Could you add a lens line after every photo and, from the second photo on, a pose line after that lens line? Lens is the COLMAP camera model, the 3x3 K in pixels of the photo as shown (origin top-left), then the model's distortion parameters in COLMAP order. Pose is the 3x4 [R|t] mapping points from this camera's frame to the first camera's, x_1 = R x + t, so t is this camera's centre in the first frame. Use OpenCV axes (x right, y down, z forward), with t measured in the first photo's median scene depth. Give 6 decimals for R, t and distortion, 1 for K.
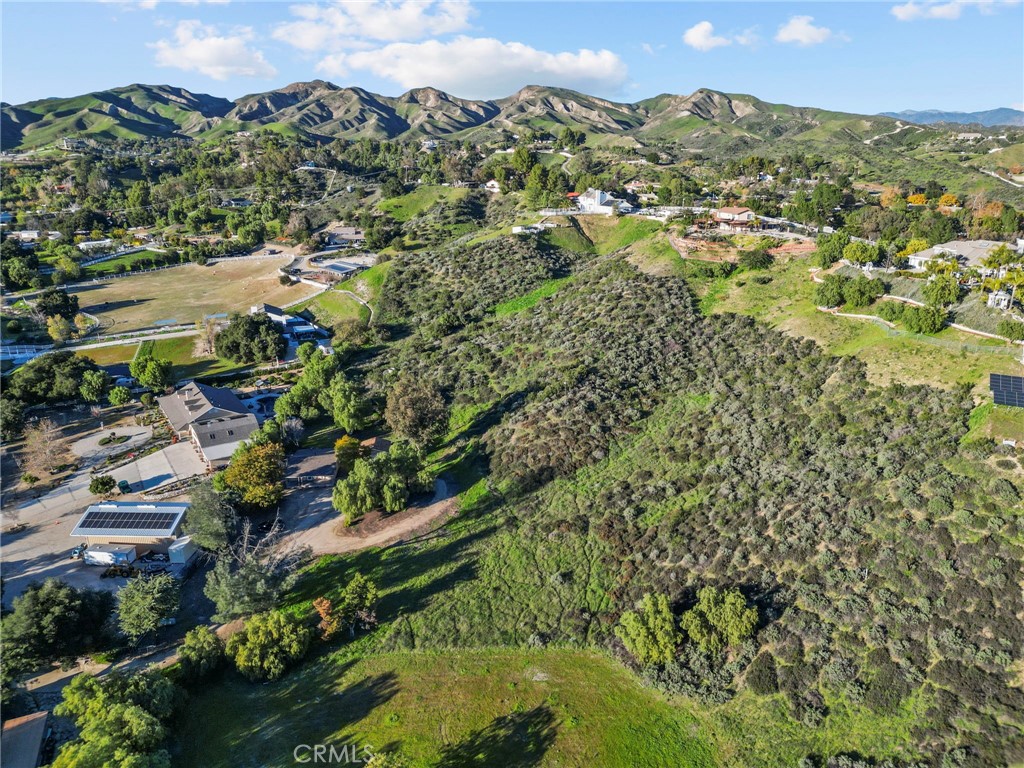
lens RADIAL K [[692.7, 0, 512.0], [0, 692.7, 384.0], [0, 0, 1]] dist [0.077131, -0.078074]
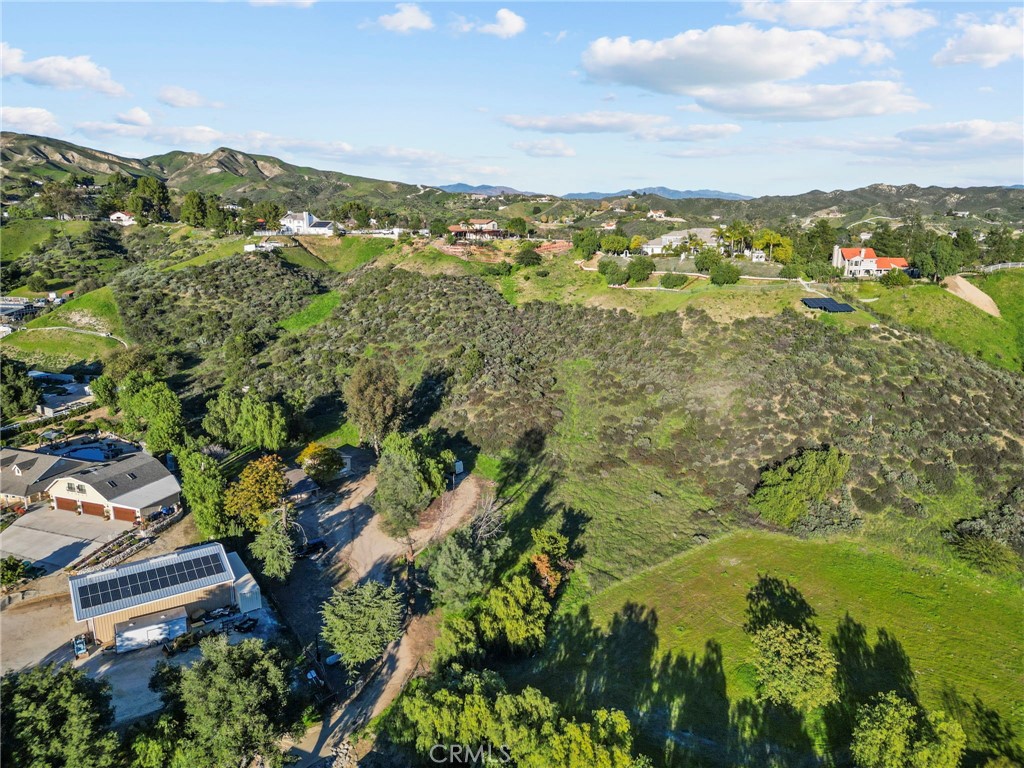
lens RADIAL K [[692.7, 0, 512.0], [0, 692.7, 384.0], [0, 0, 1]] dist [0.077131, -0.078074]
pose [[0.812803, -0.136941, 0.566215, -0.225146], [0.180669, 0.983308, -0.021536, 0.029174], [-0.553814, 0.119802, 0.823977, 0.070706]]
